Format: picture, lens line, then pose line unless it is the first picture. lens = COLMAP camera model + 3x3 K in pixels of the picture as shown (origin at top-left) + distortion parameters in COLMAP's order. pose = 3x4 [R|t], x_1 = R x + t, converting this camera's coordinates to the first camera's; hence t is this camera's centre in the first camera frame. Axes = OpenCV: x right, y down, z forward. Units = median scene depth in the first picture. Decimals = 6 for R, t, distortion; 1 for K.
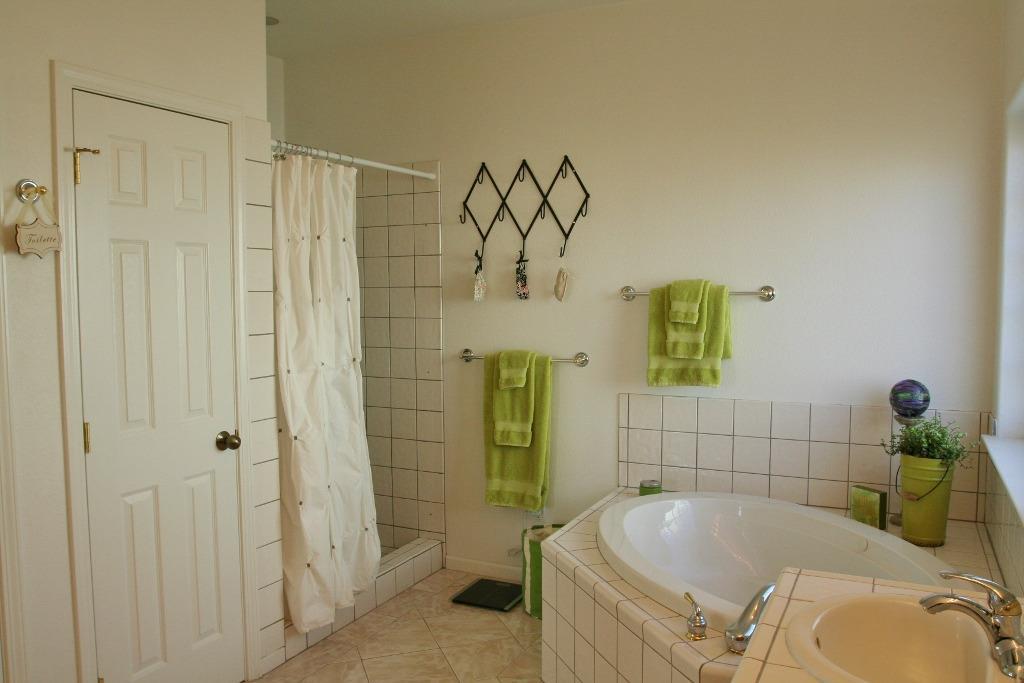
lens RADIAL K [[794.6, 0, 516.5], [0, 794.6, 345.6], [0, 0, 1]] dist [-0.099687, 0.039892]
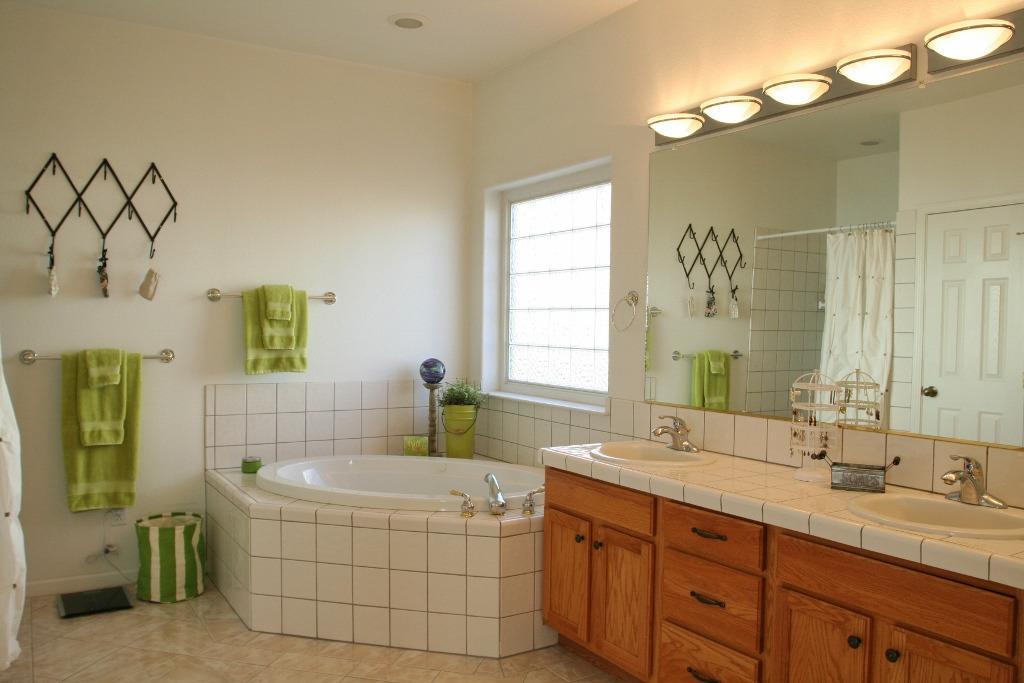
lens RADIAL K [[794.6, 0, 516.5], [0, 794.6, 345.6], [0, 0, 1]] dist [-0.099687, 0.039892]
pose [[0.532057, -0.011945, 0.846624, -0.555454], [0.041130, 0.999085, -0.011752, 0.035696], [-0.845709, 0.041075, 0.532061, 0.048793]]
